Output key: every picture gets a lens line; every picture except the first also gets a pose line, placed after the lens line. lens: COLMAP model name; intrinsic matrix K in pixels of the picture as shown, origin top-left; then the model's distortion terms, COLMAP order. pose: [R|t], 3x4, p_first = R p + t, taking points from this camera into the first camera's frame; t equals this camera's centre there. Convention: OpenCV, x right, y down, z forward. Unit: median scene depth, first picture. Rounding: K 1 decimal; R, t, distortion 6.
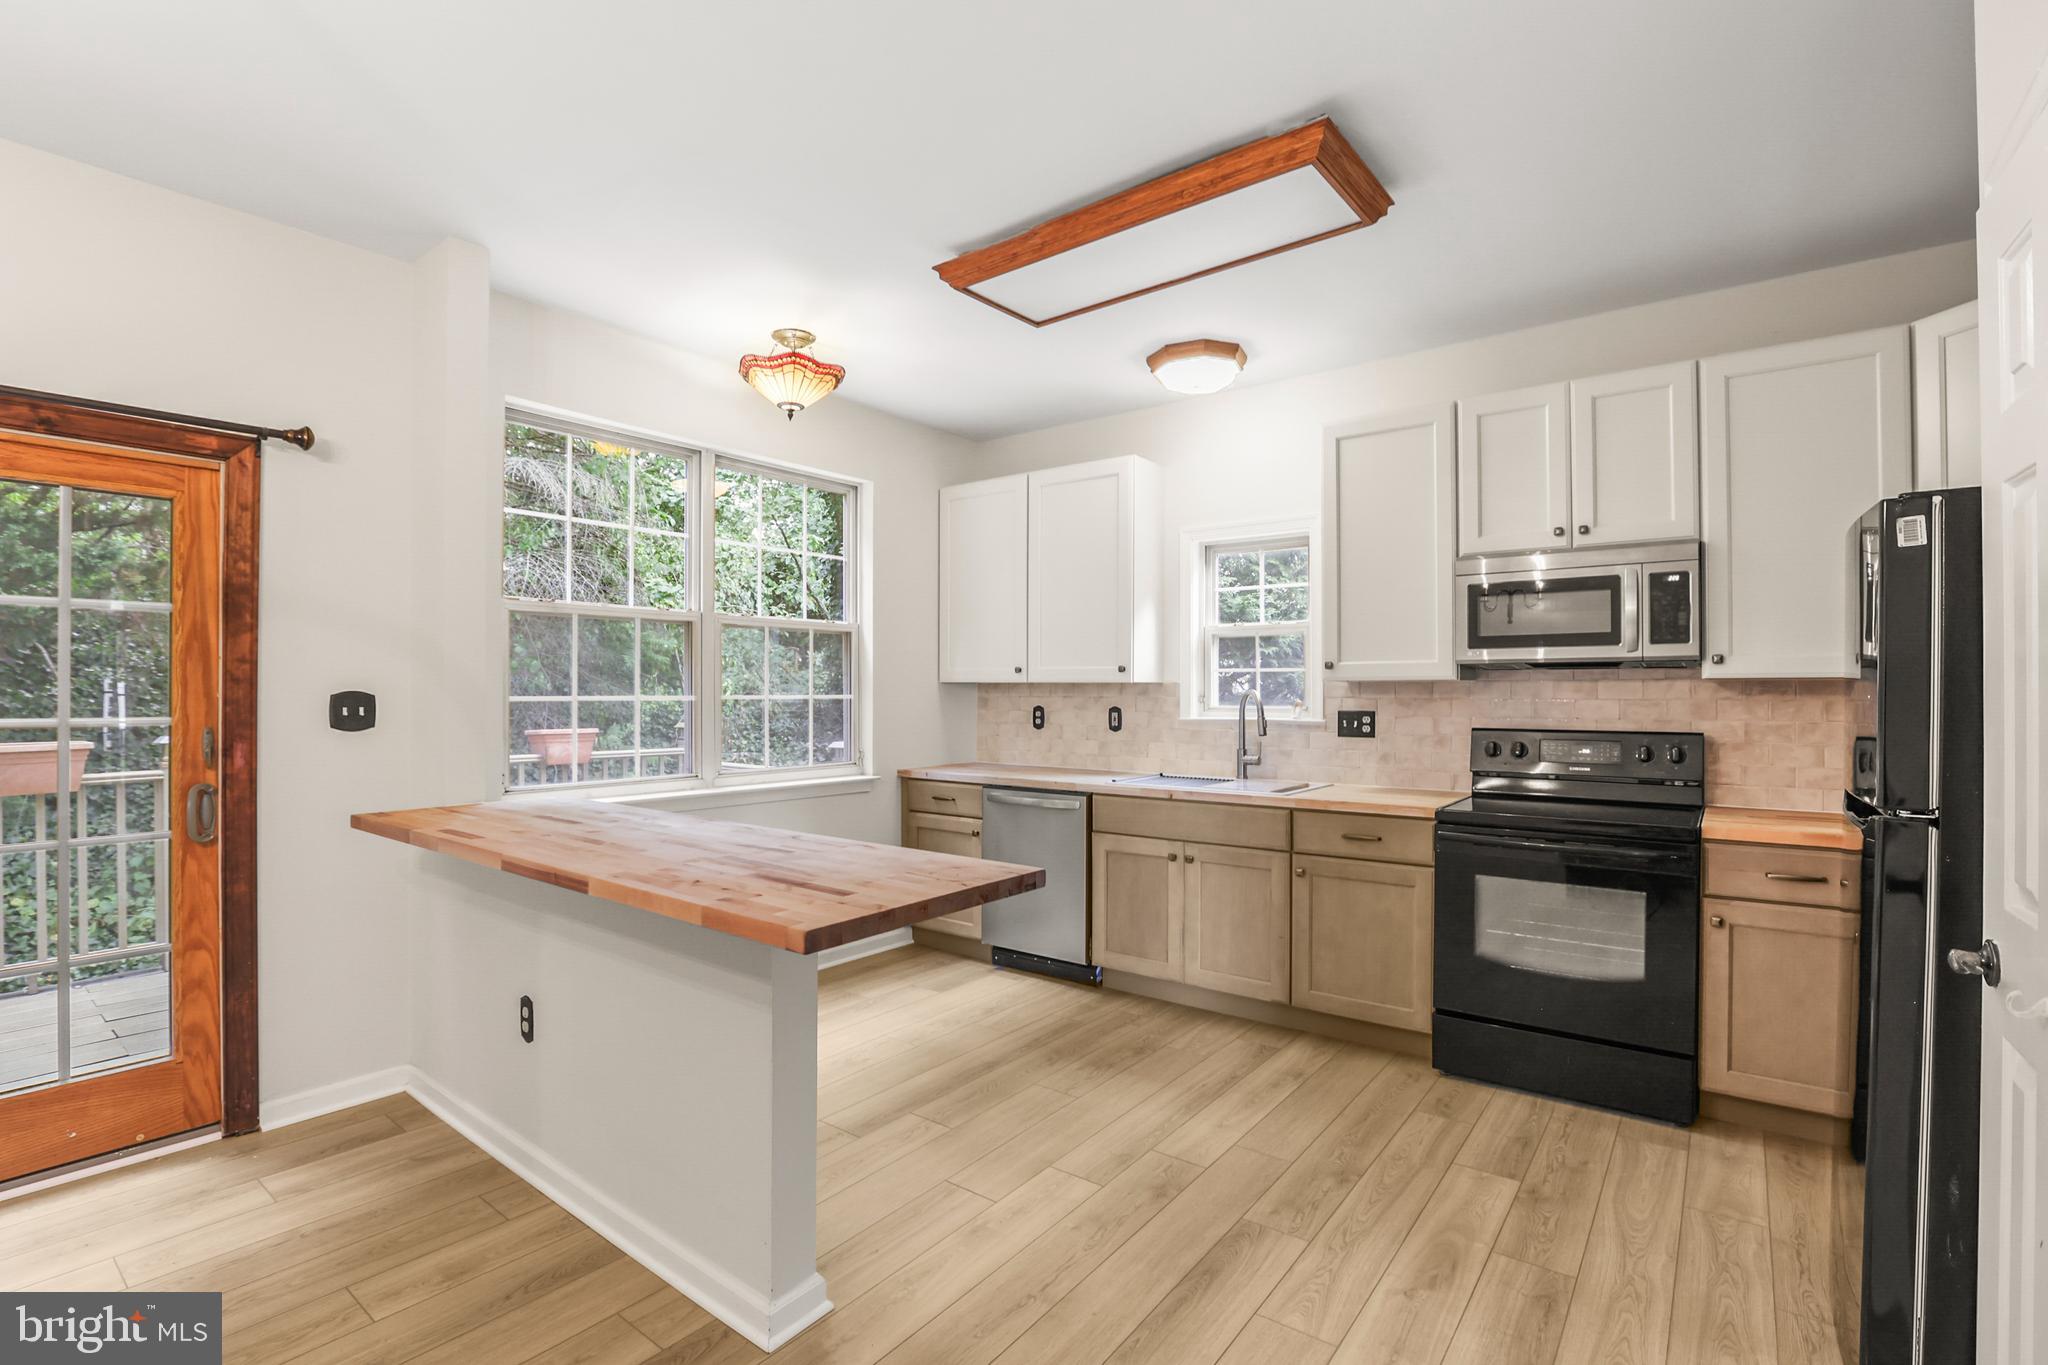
lens RADIAL K [[945.9, 0, 1022.4], [0, 945.9, 683.0], [0, 0, 1]] dist [-0.036990, 0.005961]
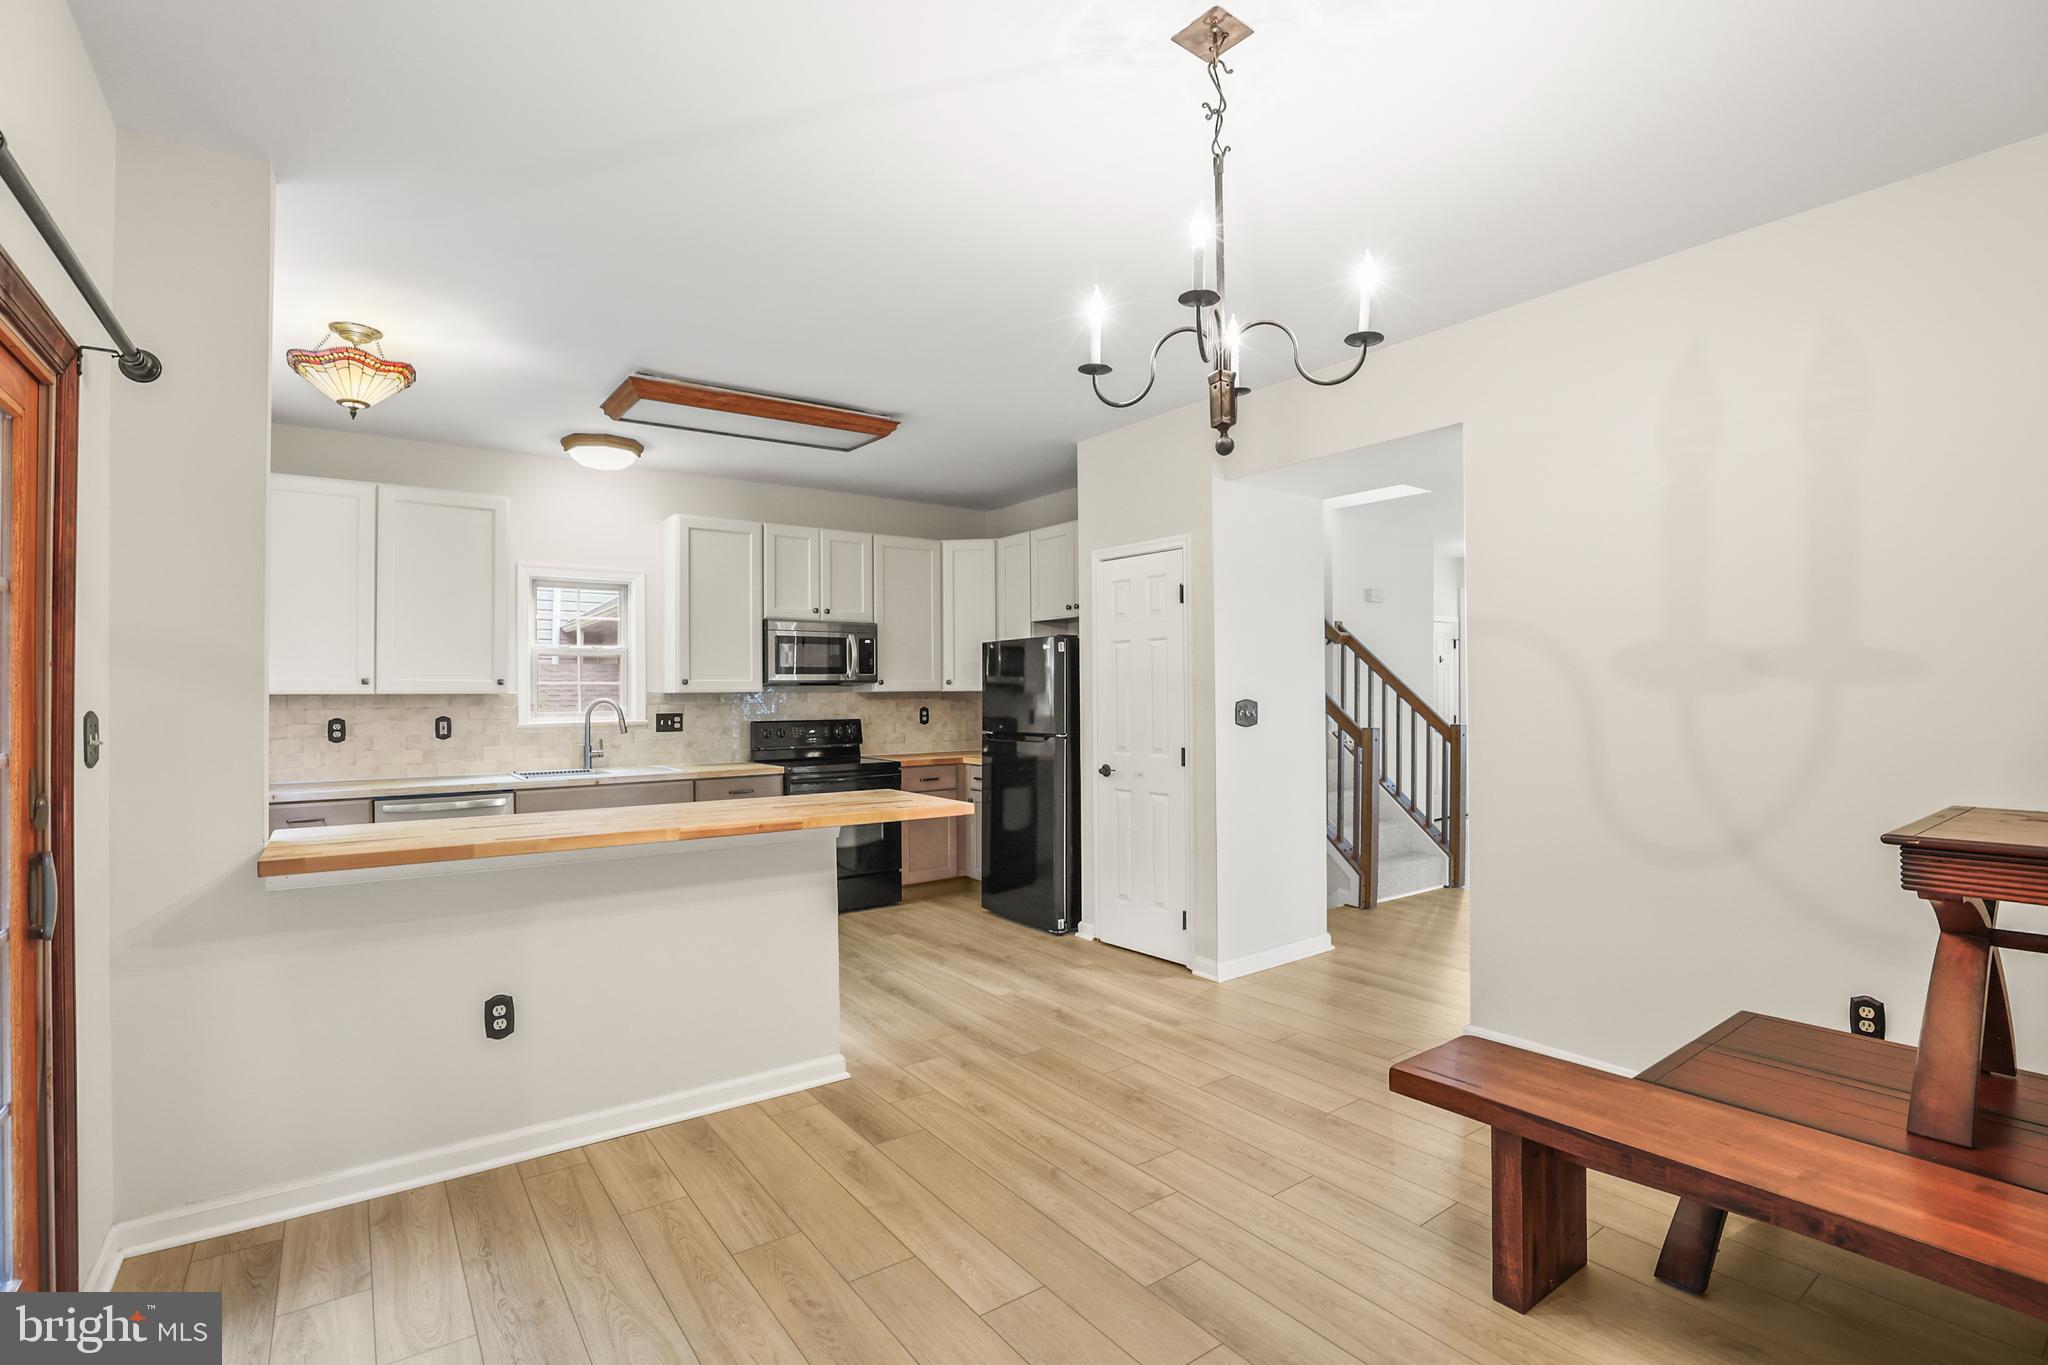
lens RADIAL K [[945.9, 0, 1010.5], [0, 945.9, 681.9], [0, 0, 1]] dist [-0.036990, 0.005961]
pose [[0.283260, 0.008650, 0.959004, -1.203805], [0.000417, 0.999958, -0.009142, -0.007117], [-0.959043, 0.002989, 0.283244, 0.130270]]
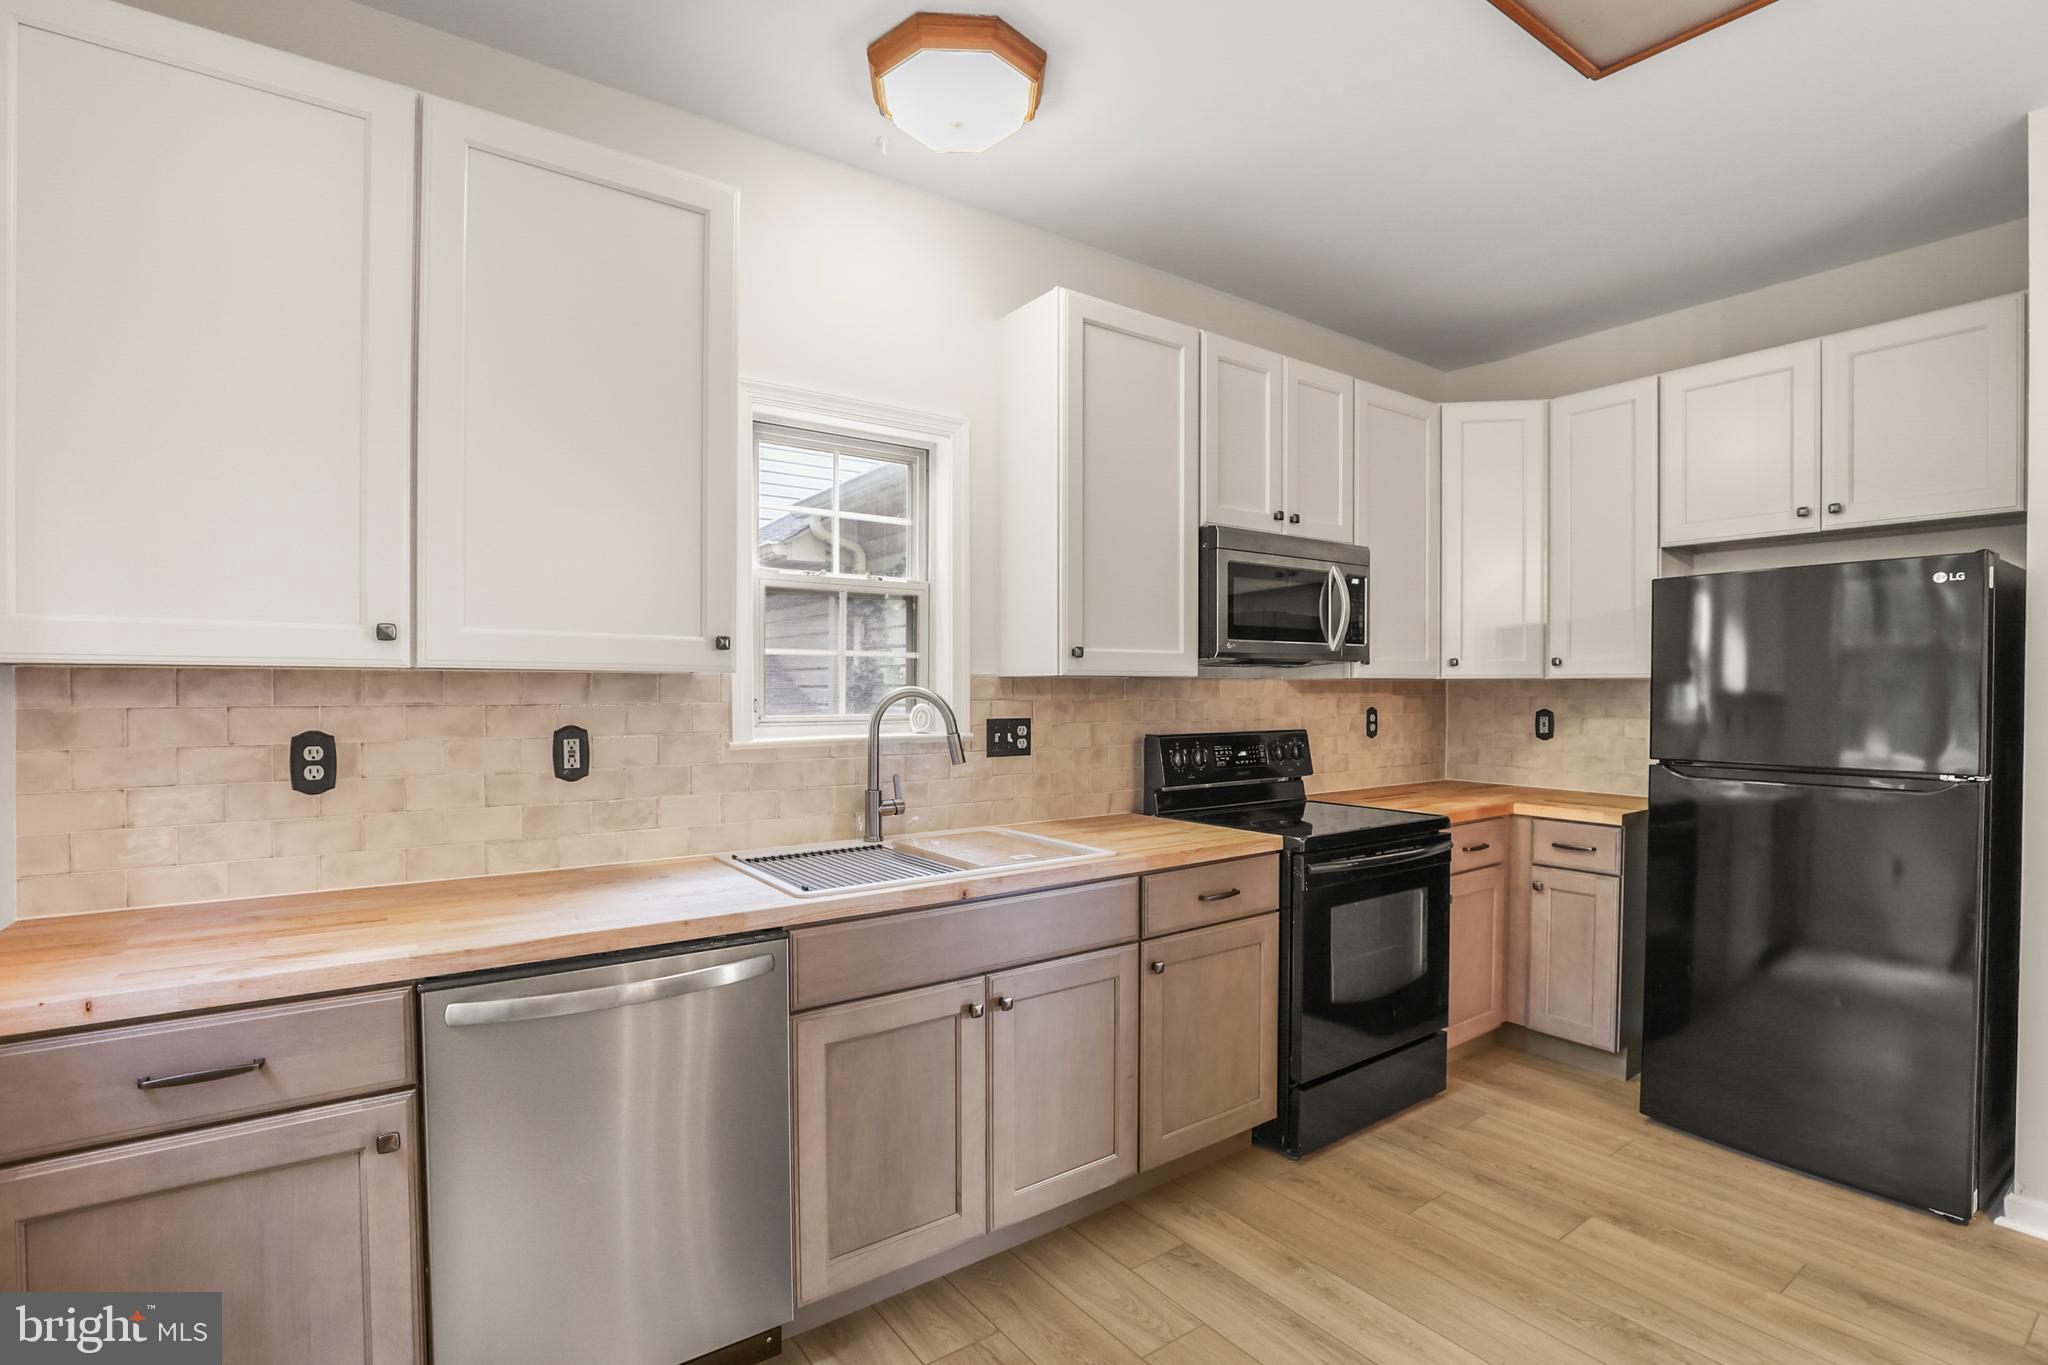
lens RADIAL K [[945.9, 0, 1008.1], [0, 945.9, 702.3], [0, 0, 1]] dist [-0.036990, 0.005961]
pose [[0.293095, -0.015287, 0.955961, -0.435427], [-0.008176, 0.999796, 0.018495, 0.006380], [-0.956048, -0.013236, 0.292910, 1.094201]]
